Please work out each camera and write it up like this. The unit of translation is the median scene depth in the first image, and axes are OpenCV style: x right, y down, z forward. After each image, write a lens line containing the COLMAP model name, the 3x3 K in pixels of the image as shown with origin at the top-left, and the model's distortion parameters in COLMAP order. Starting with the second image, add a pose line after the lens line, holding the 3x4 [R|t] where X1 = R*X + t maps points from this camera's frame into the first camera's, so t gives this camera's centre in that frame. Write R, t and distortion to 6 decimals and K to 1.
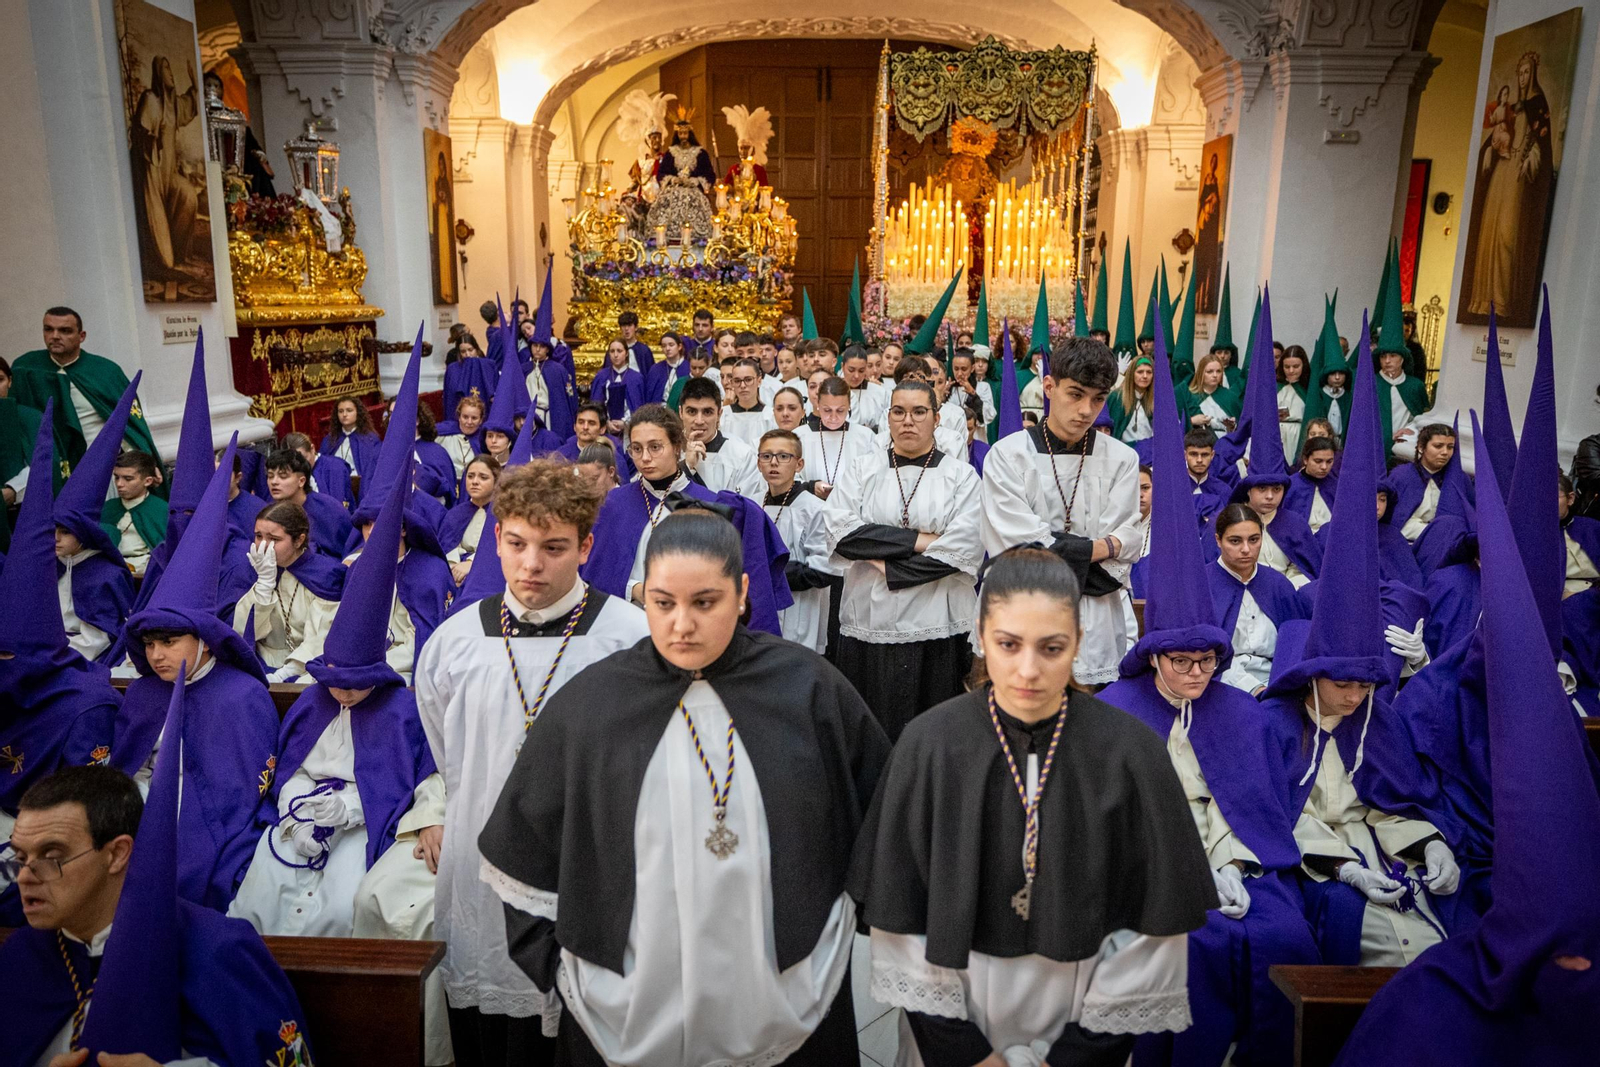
lens RADIAL K [[1105.4, 0, 800.0], [0, 1105.4, 533.5], [0, 0, 1]] dist [0.004671, 0.001340]
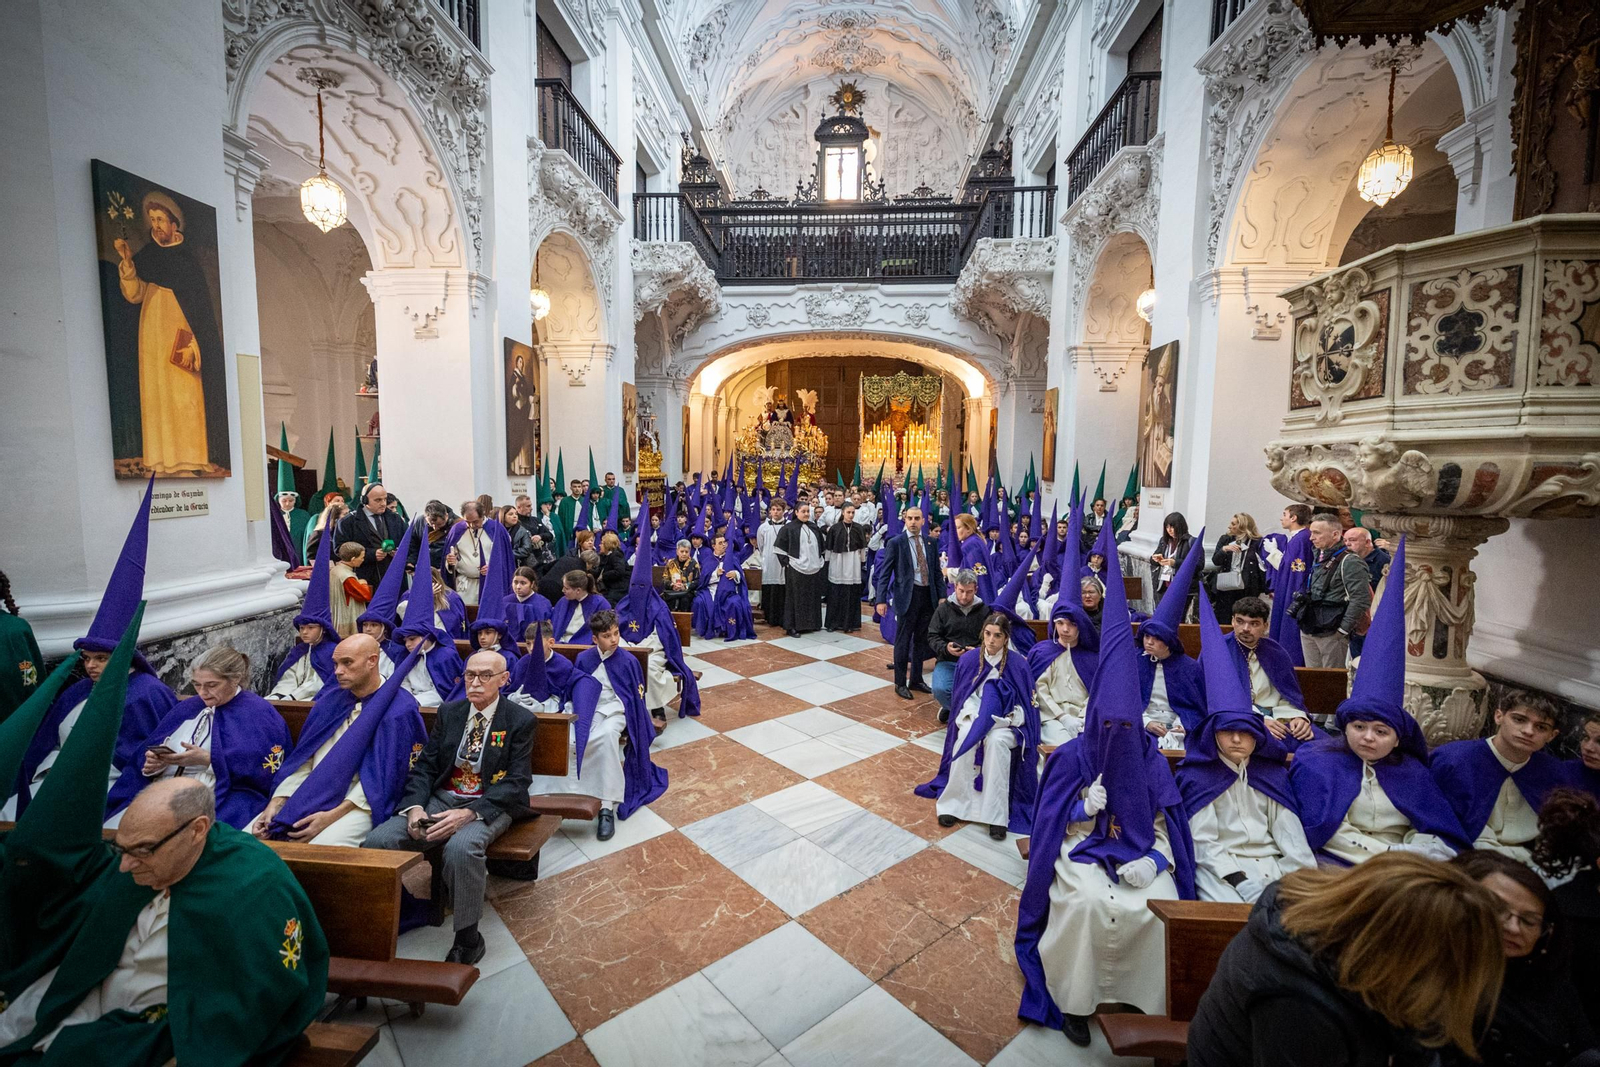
lens RADIAL K [[677.3, 0, 800.0], [0, 677.3, 533.5], [0, 0, 1]] dist [-0.000391, -0.000005]
pose [[0.998724, 0.007960, -0.049868, 0.014721], [-0.013545, 0.993539, -0.112683, 0.100251], [0.048648, 0.113214, 0.992379, -0.494550]]
